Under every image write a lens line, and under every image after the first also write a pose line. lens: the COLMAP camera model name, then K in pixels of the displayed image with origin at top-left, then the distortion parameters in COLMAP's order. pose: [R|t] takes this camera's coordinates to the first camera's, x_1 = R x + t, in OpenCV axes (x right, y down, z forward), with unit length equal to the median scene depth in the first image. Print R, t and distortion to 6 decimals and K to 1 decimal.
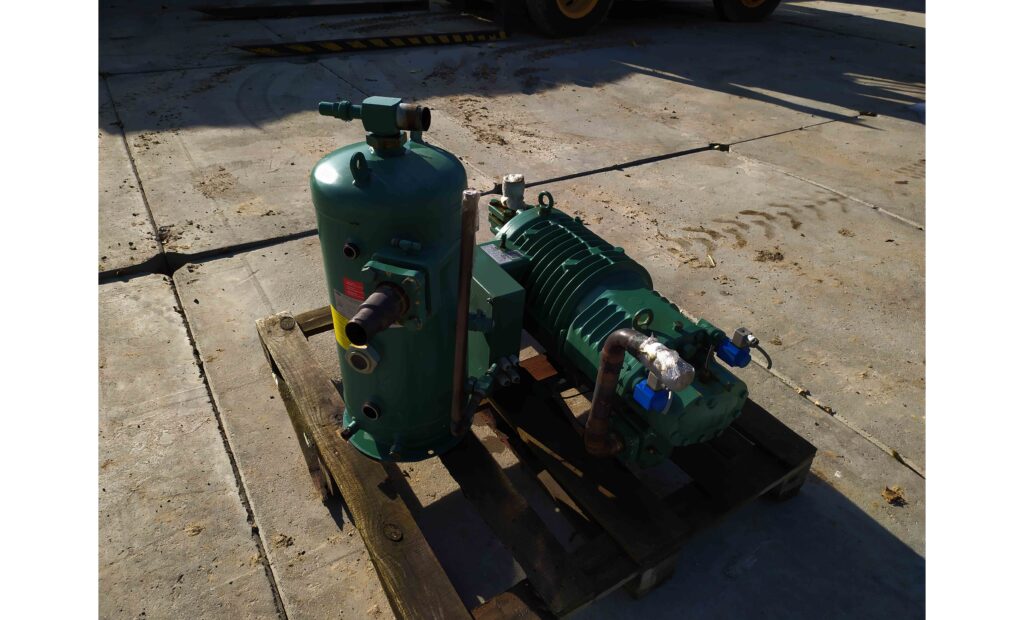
lens RADIAL K [[599.3, 0, 508.9], [0, 599.3, 315.1], [0, 0, 1]] dist [0.020836, -0.002107]
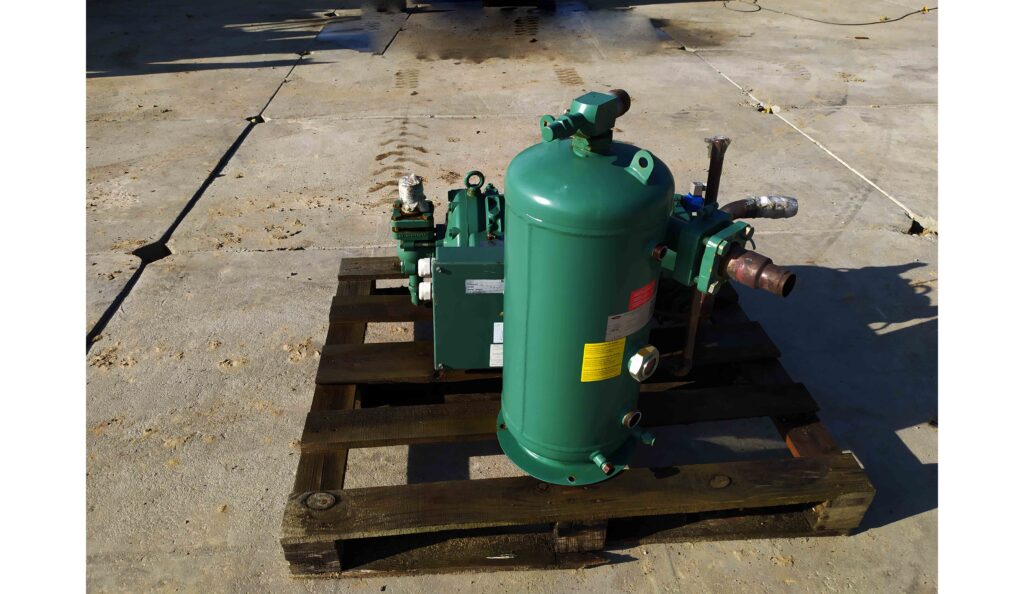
lens RADIAL K [[604.2, 0, 518.8], [0, 604.2, 290.9], [0, 0, 1]] dist [0.022462, -0.004539]
pose [[0.458911, -0.530772, 0.712518, -0.341249], [0.512704, 0.813156, 0.275522, -0.137523], [-0.725628, 0.238871, 0.645295, 0.184789]]
